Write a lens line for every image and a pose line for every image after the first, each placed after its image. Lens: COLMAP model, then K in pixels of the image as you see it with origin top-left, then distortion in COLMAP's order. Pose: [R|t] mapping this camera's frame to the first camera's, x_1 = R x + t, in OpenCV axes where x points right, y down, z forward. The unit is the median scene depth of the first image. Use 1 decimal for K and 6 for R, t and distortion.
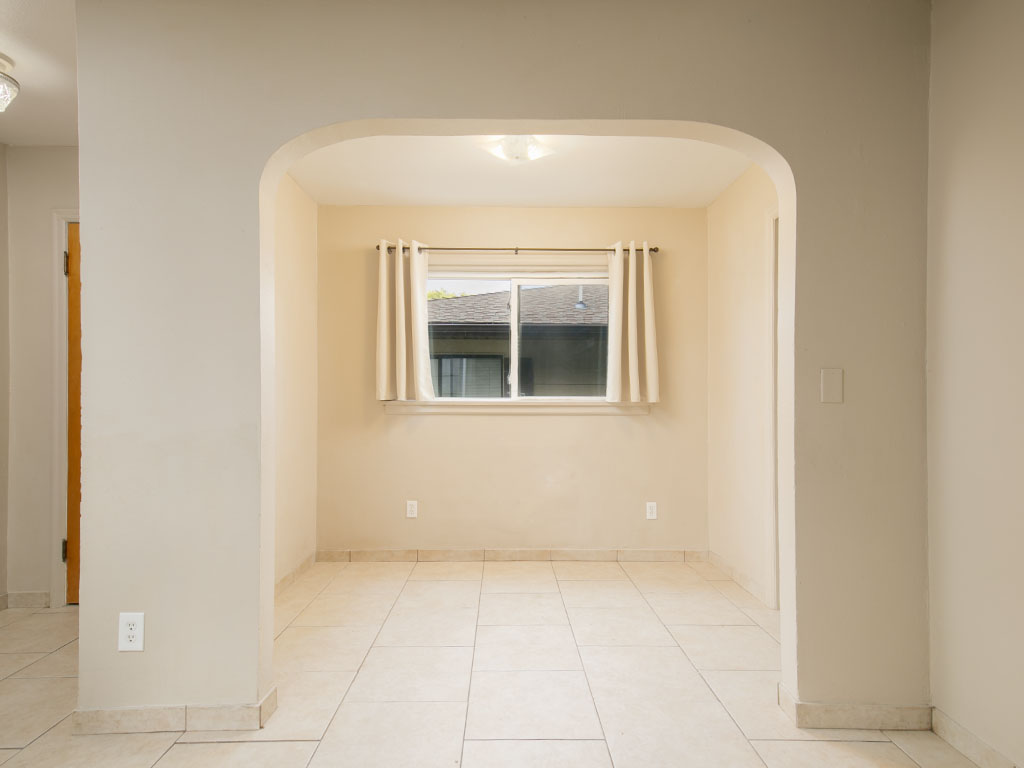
lens RADIAL K [[533.1, 0, 509.0], [0, 533.1, 392.4], [0, 0, 1]] dist [0.003362, 0.000093]
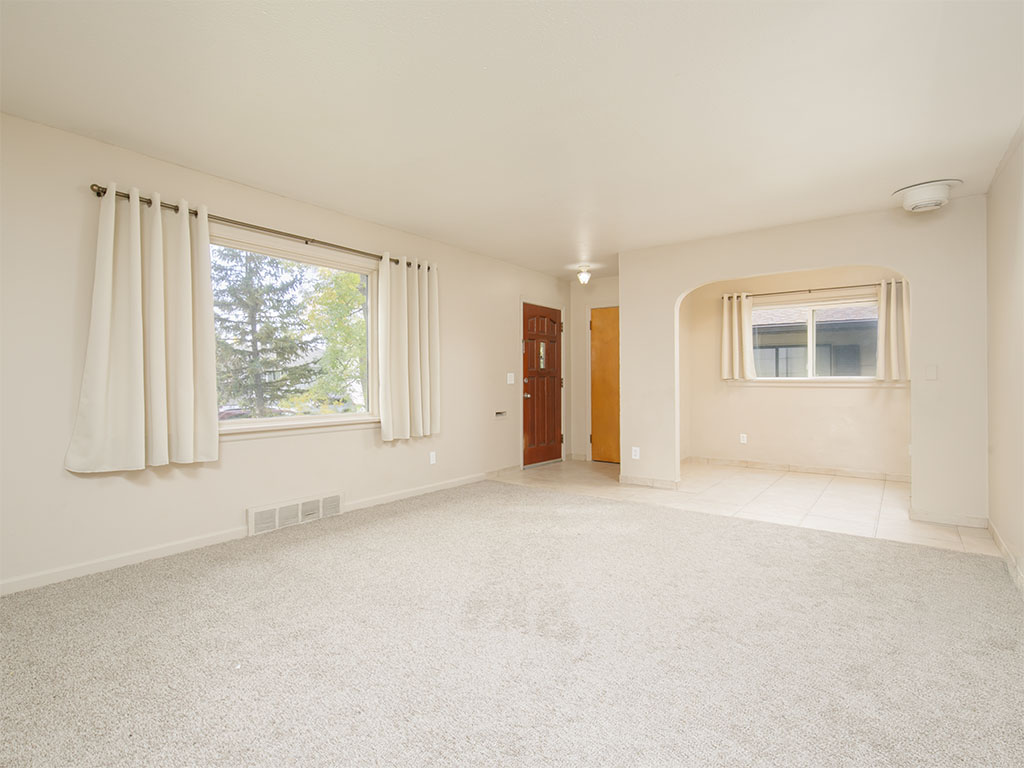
lens RADIAL K [[516.0, 0, 493.9], [0, 516.0, 382.4], [0, 0, 1]] dist [0.015003, -0.000967]
pose [[0.775485, 0.003115, -0.631358, 0.293446], [0.013471, 0.999679, 0.021478, -0.023934], [0.631222, -0.025161, 0.775194, -0.970104]]
